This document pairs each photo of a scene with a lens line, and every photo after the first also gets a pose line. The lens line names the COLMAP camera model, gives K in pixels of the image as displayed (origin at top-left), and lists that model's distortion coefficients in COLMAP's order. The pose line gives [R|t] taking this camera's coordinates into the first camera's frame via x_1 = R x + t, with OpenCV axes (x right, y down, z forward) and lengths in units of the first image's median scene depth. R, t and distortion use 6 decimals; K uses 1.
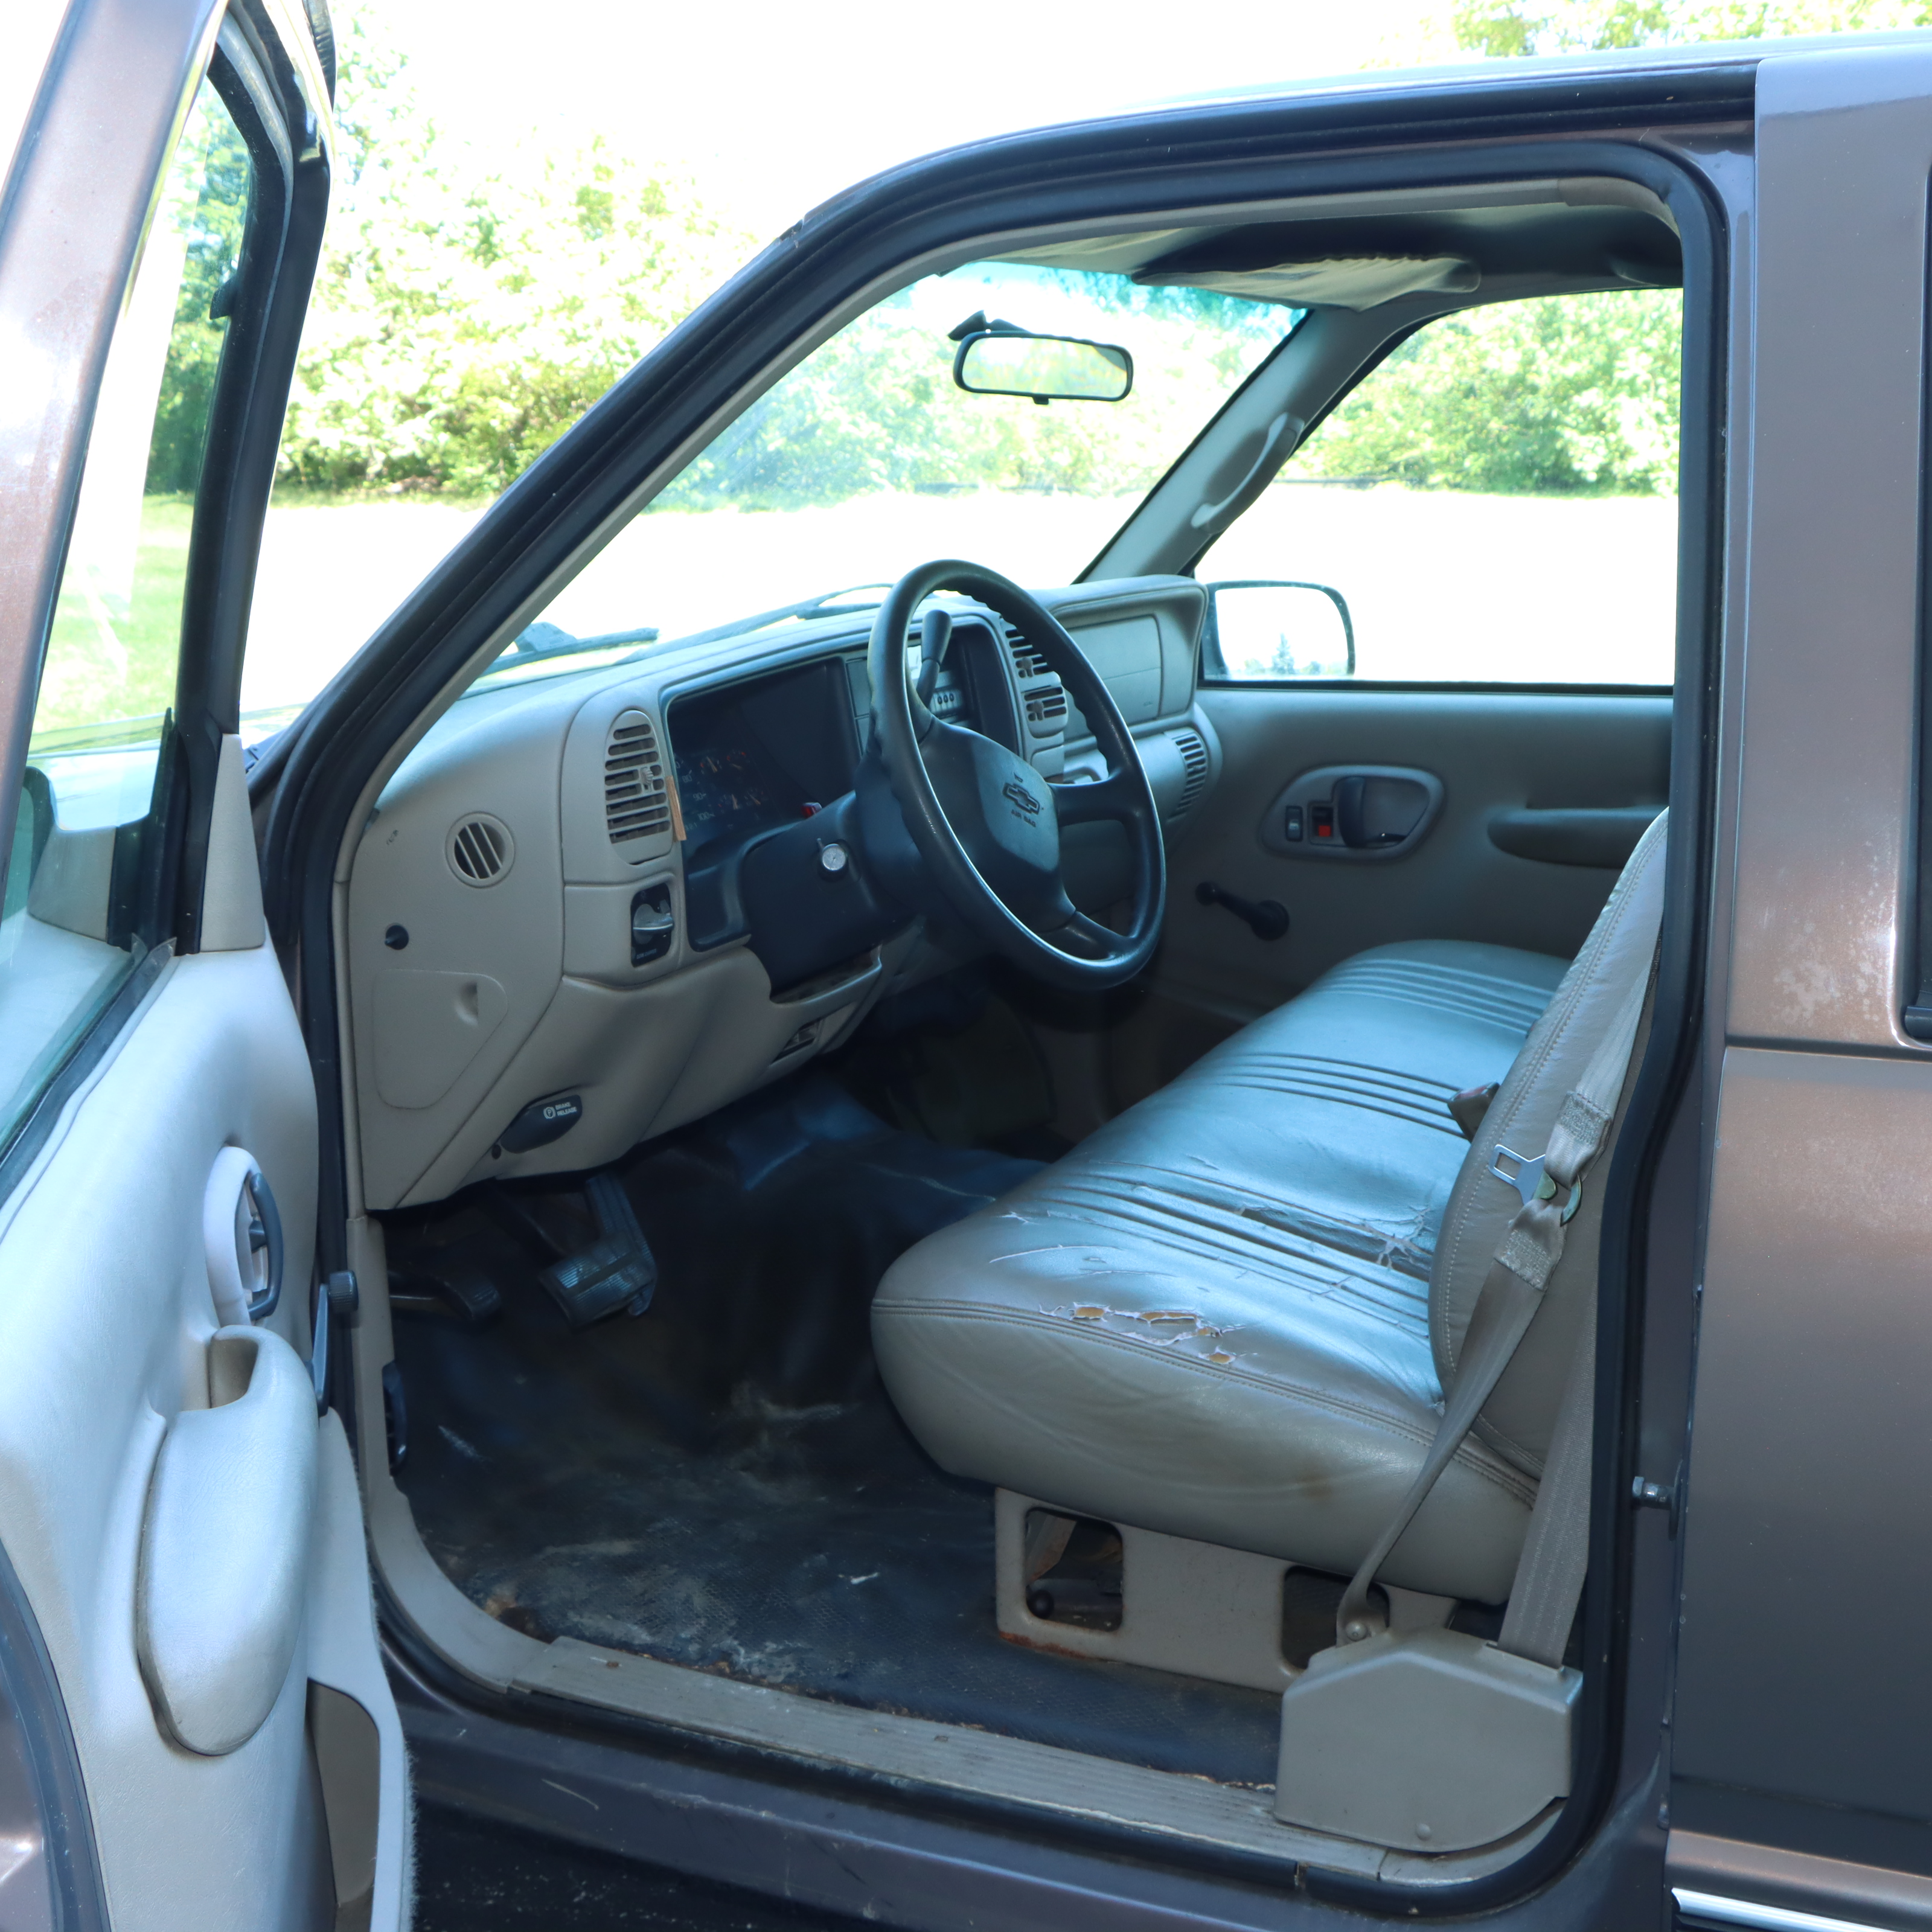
lens RADIAL K [[2328.2, 0, 966.0], [0, 2328.2, 966.0], [0, 0, 1]] dist [-0.106155, -0.004804]
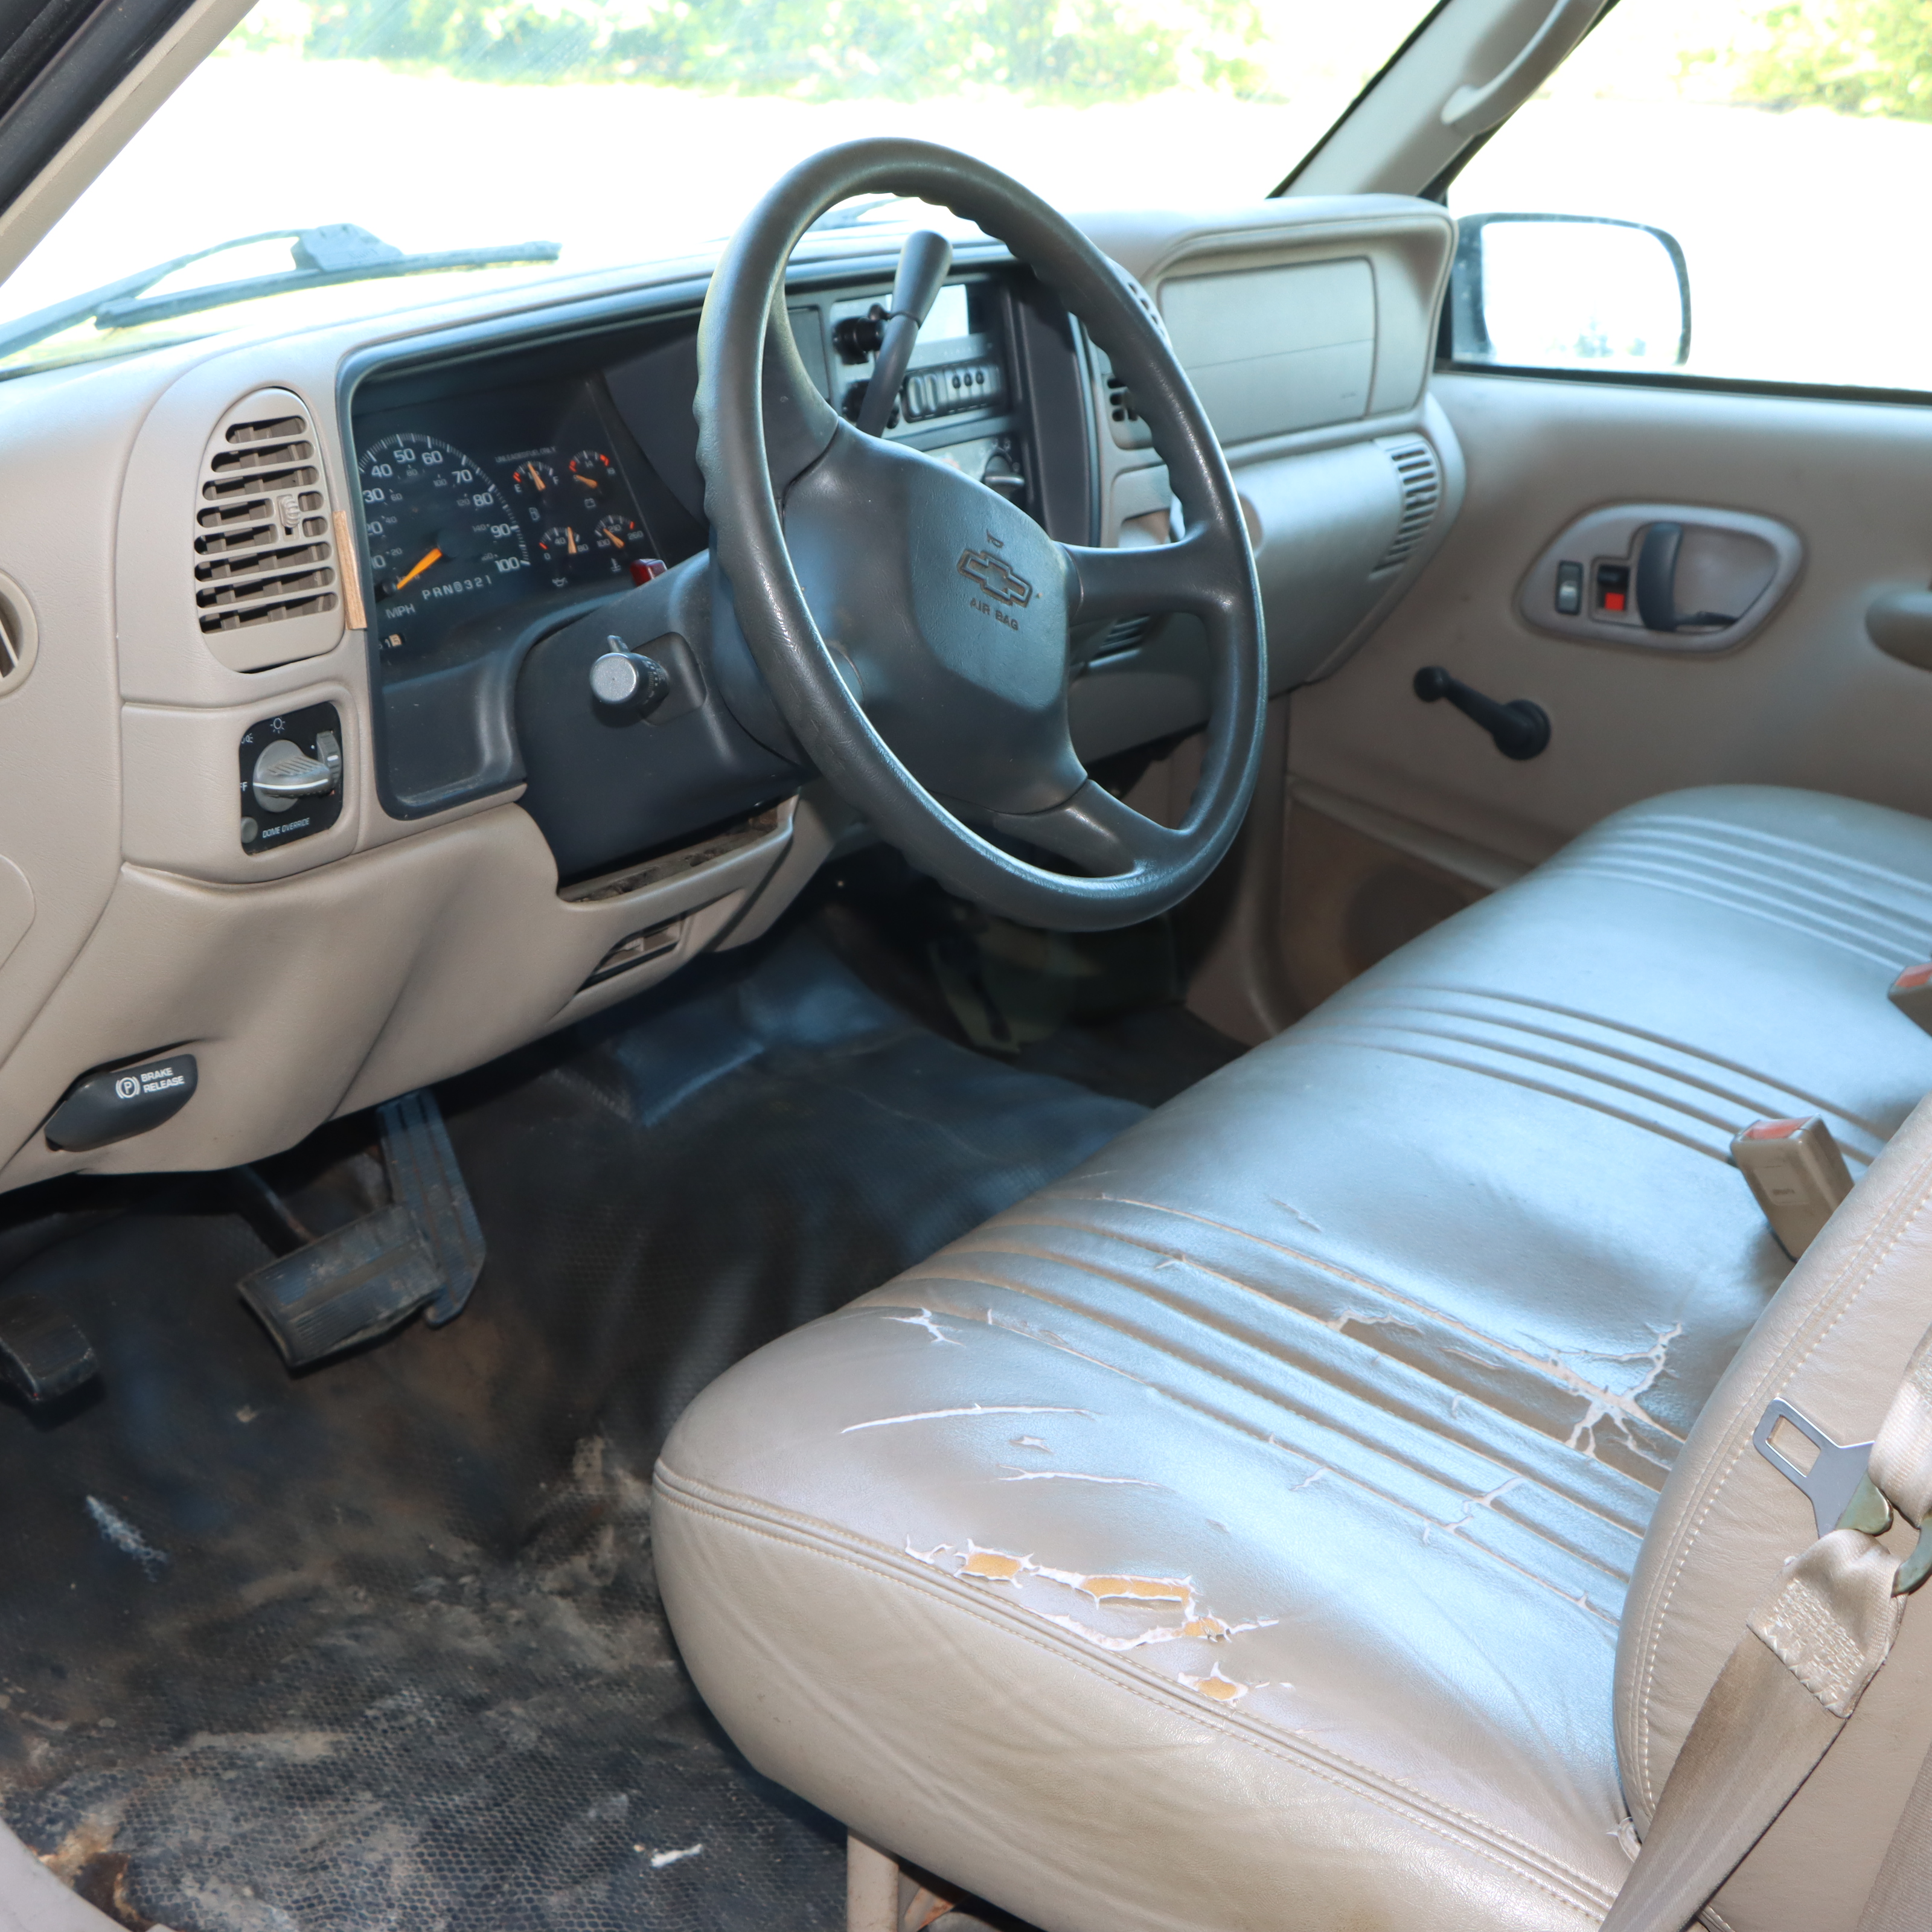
lens RADIAL K [[2776.6, 0, 966.0], [0, 2776.6, 966.0], [0, 0, 1]] dist [-0.113818, 0.283012]
pose [[0.993498, 0.069993, -0.089792, 0.079947], [-0.059965, 0.992134, 0.109882, -0.050105], [0.096777, -0.103783, 0.989880, 0.317260]]
